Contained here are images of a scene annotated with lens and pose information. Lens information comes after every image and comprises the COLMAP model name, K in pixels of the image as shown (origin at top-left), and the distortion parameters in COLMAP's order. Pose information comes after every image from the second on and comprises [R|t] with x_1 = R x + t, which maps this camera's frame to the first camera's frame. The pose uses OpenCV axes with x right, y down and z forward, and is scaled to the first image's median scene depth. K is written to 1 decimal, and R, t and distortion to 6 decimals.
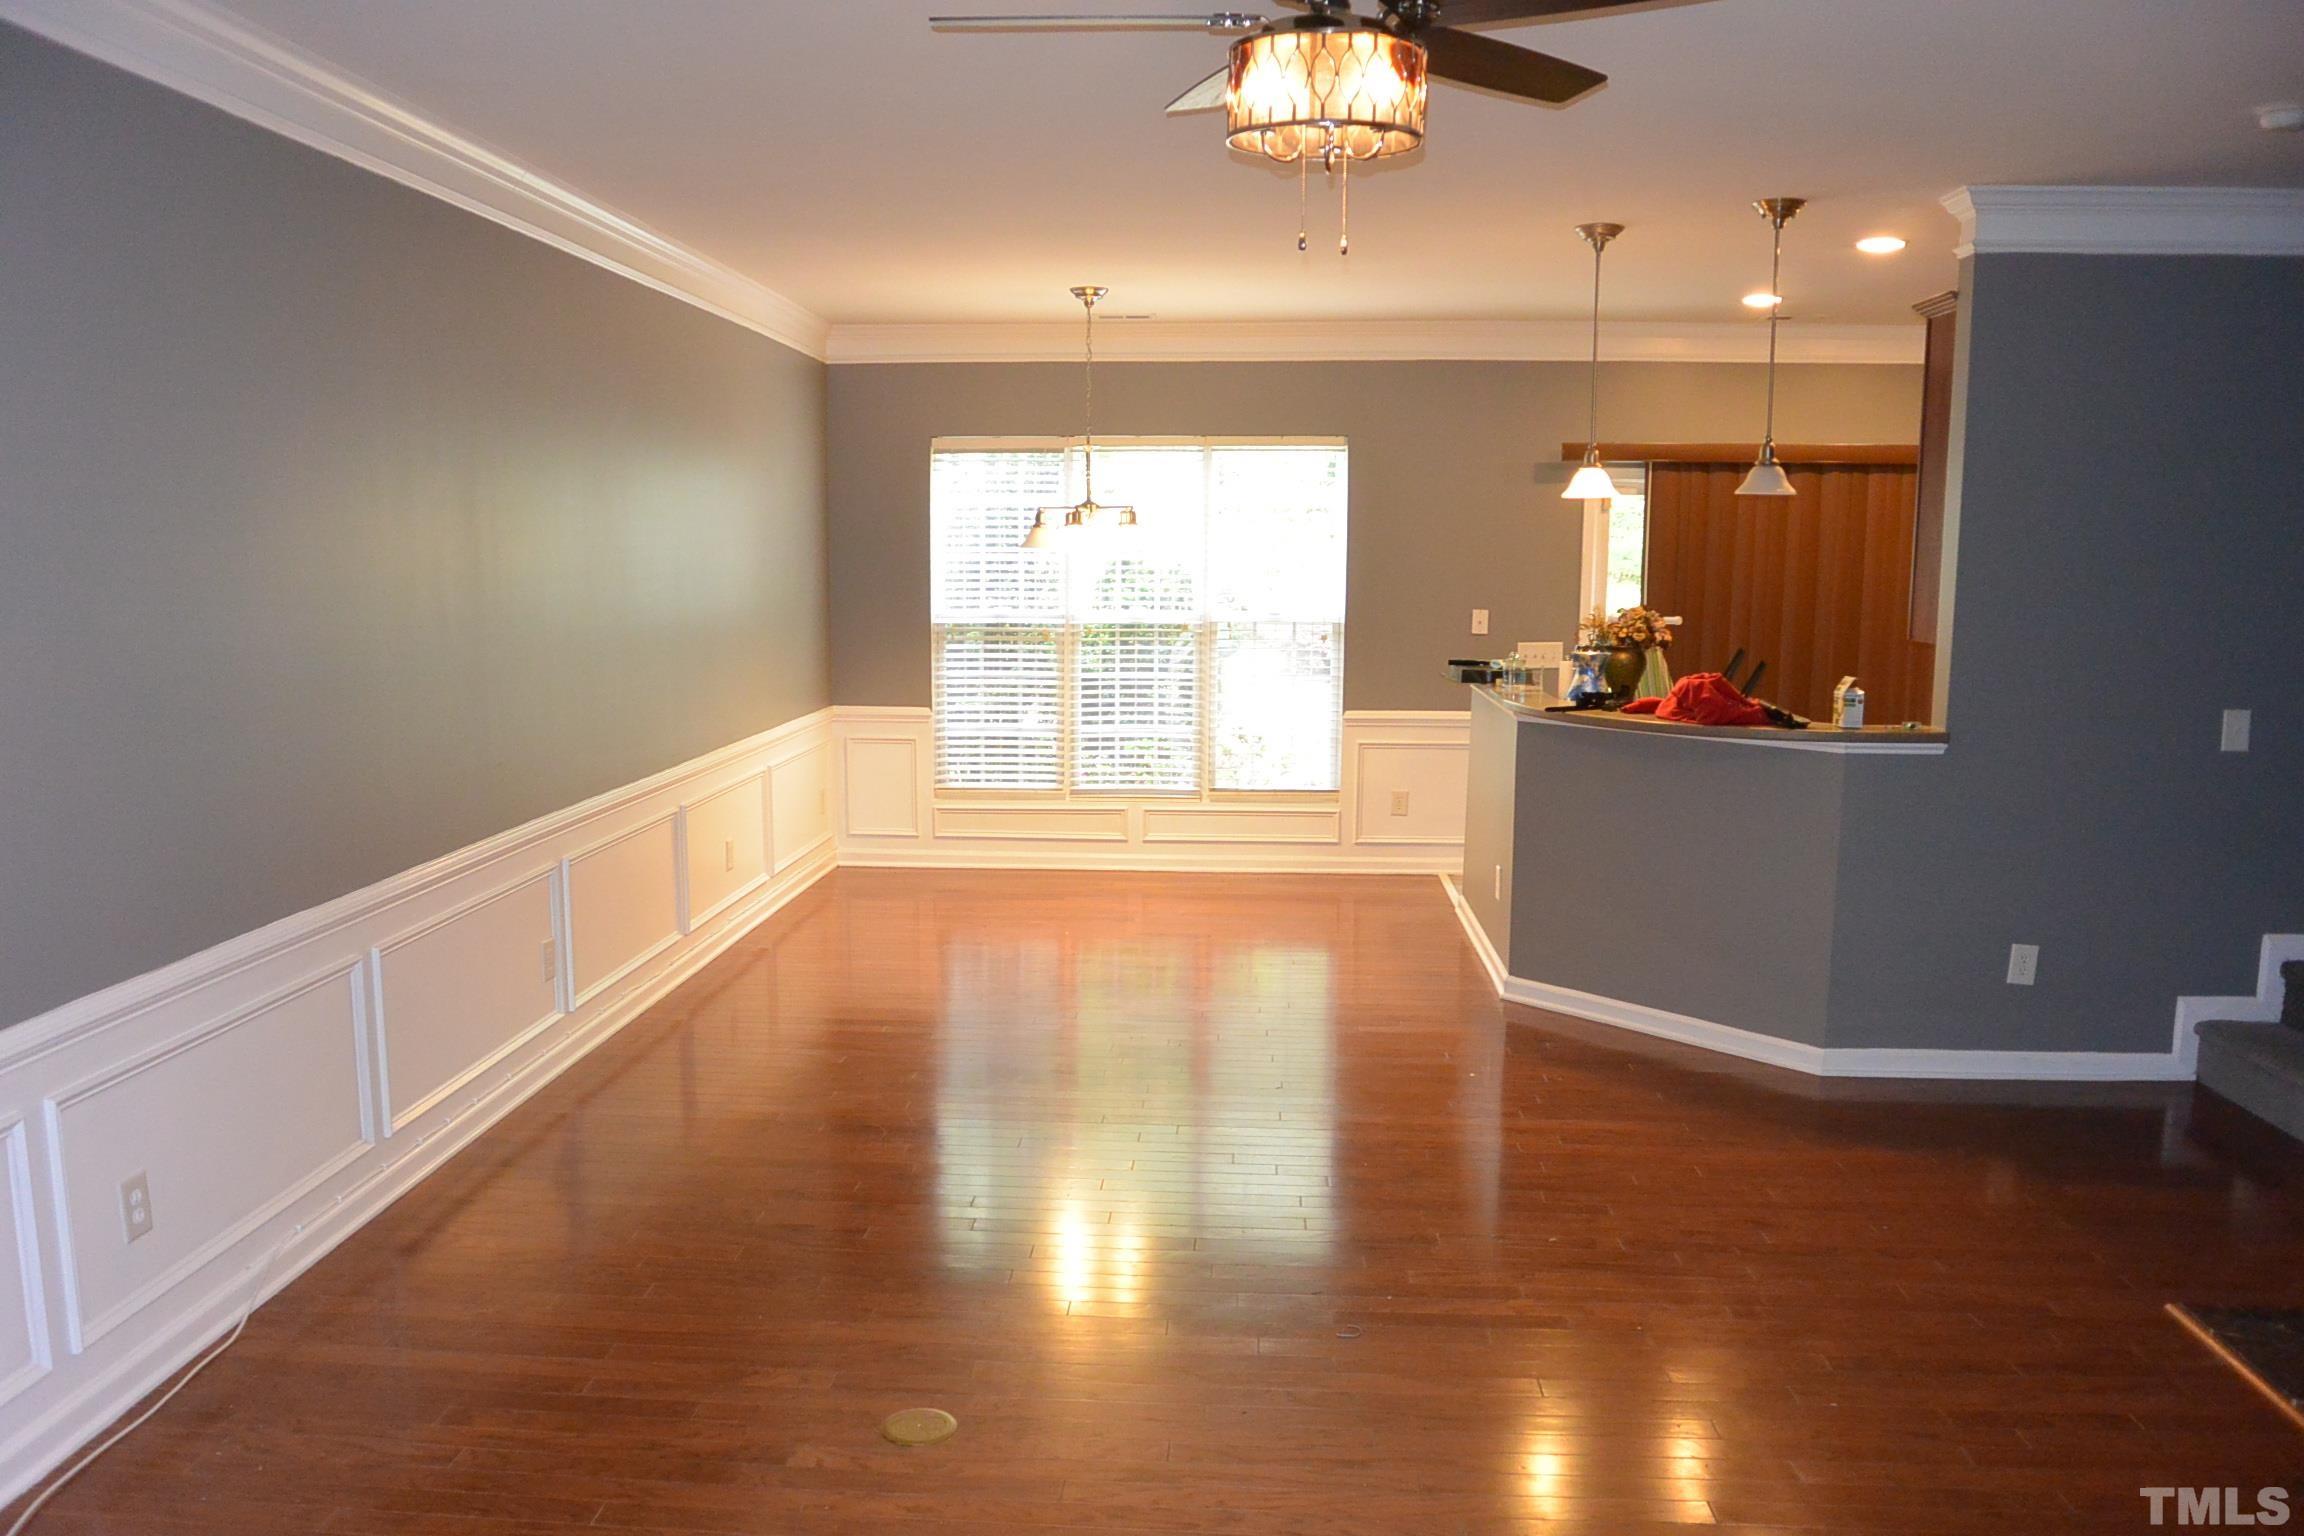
lens RADIAL K [[1765.5, 0, 1154.2], [0, 1765.5, 766.9], [0, 0, 1]] dist [-0.073223, 0.021067]
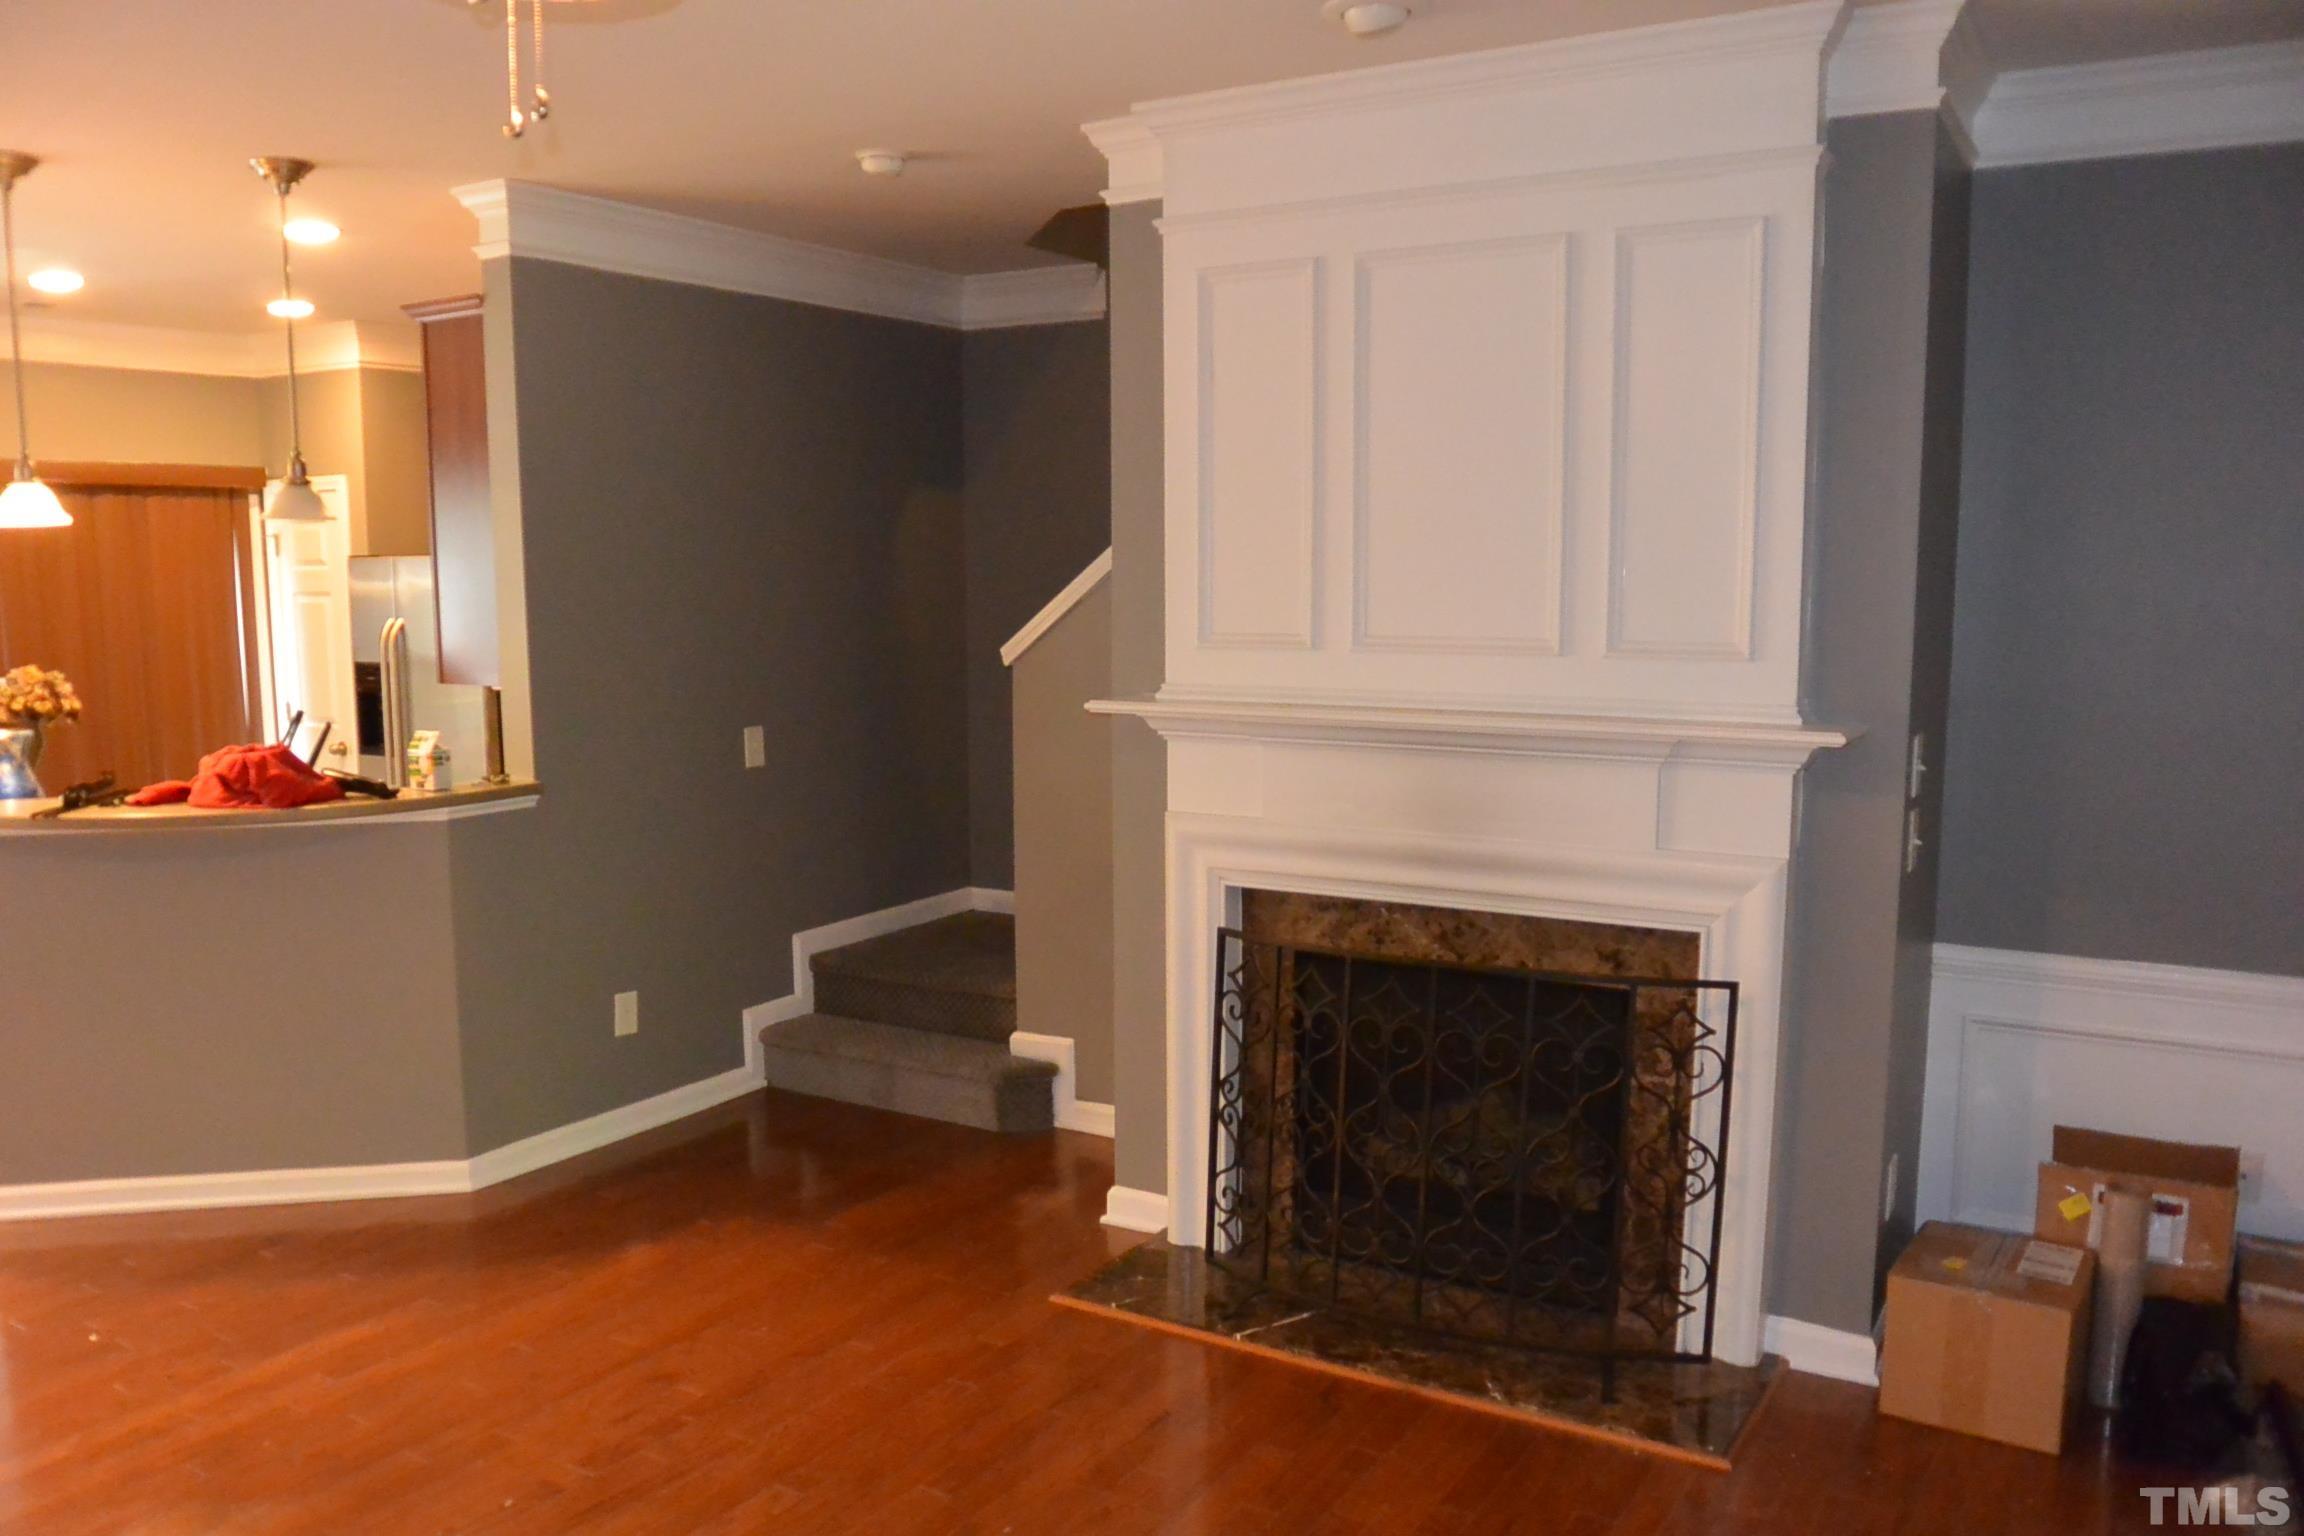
lens RADIAL K [[1765.5, 0, 1148.8], [0, 1765.5, 791.7], [0, 0, 1]] dist [-0.073223, 0.021067]
pose [[0.476384, -0.119168, 0.871124, -0.181818], [0.119099, 0.990387, 0.070353, -0.039306], [-0.871134, 0.070235, 0.485997, 0.263834]]
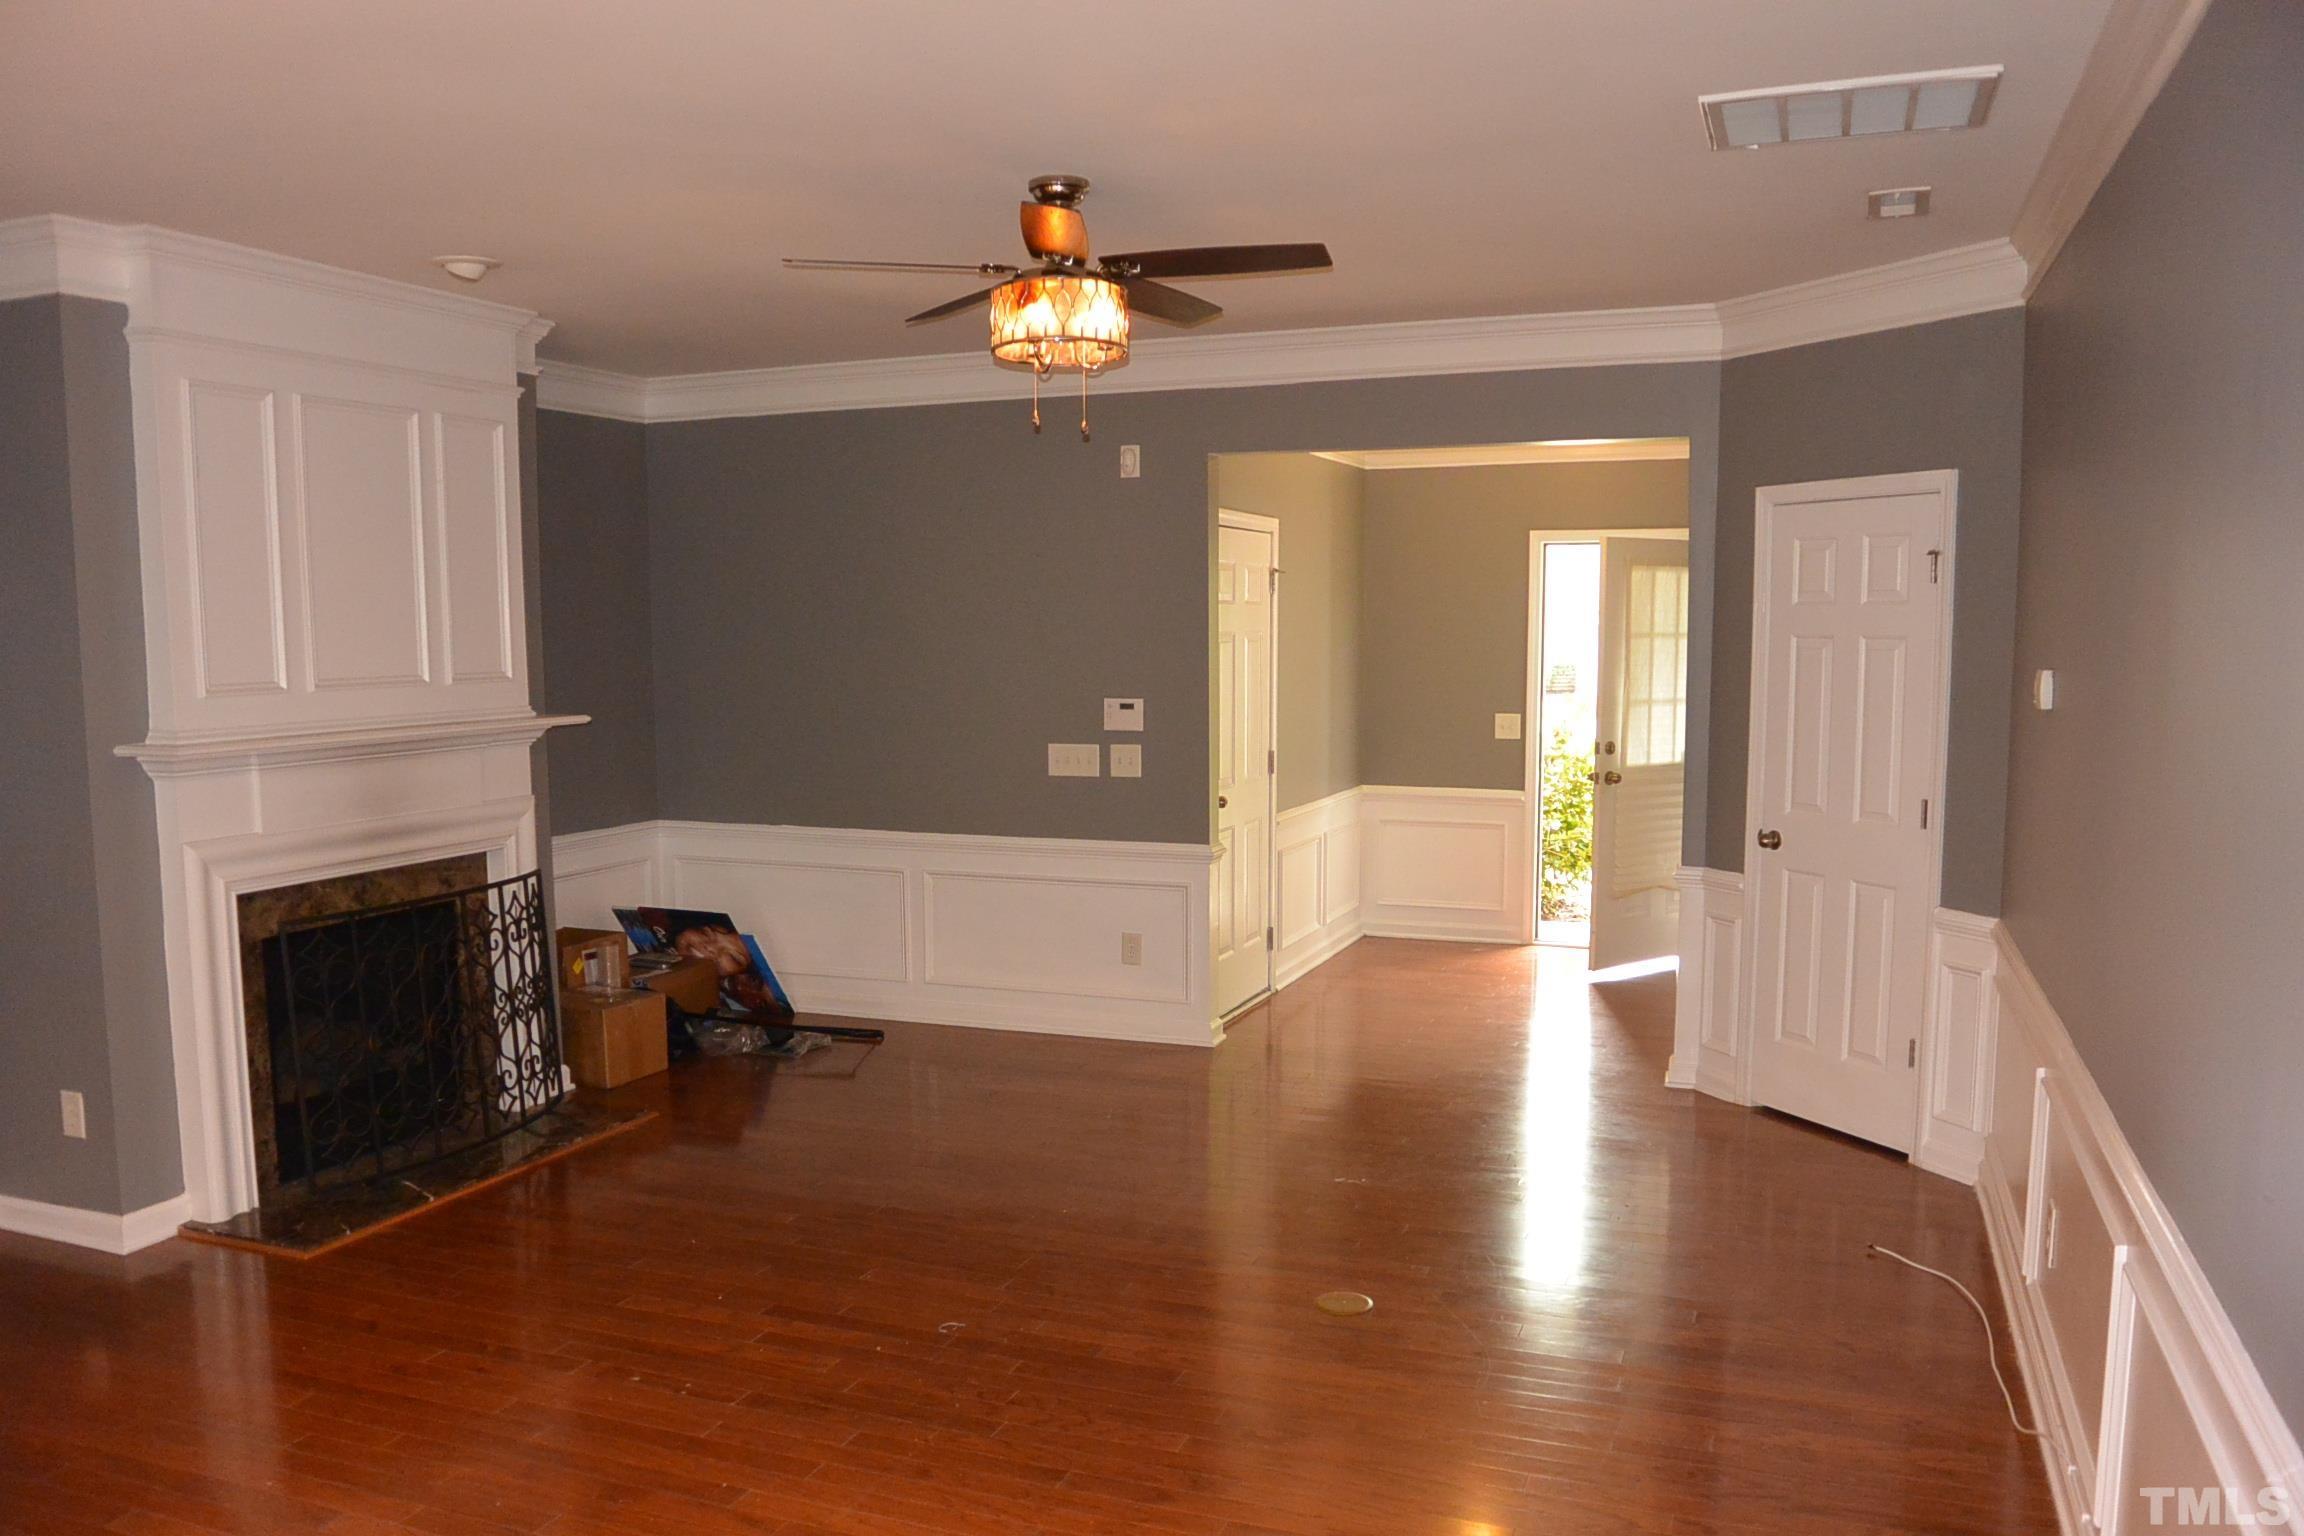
lens RADIAL K [[1765.5, 0, 1152.5], [0, 1765.5, 774.0], [0, 0, 1]] dist [-0.073223, 0.021067]
pose [[-0.945976, -0.044538, 0.321164, -0.228826], [0.025333, 0.977341, 0.210152, -0.166260], [-0.323246, 0.206934, -0.923412, 1.193251]]
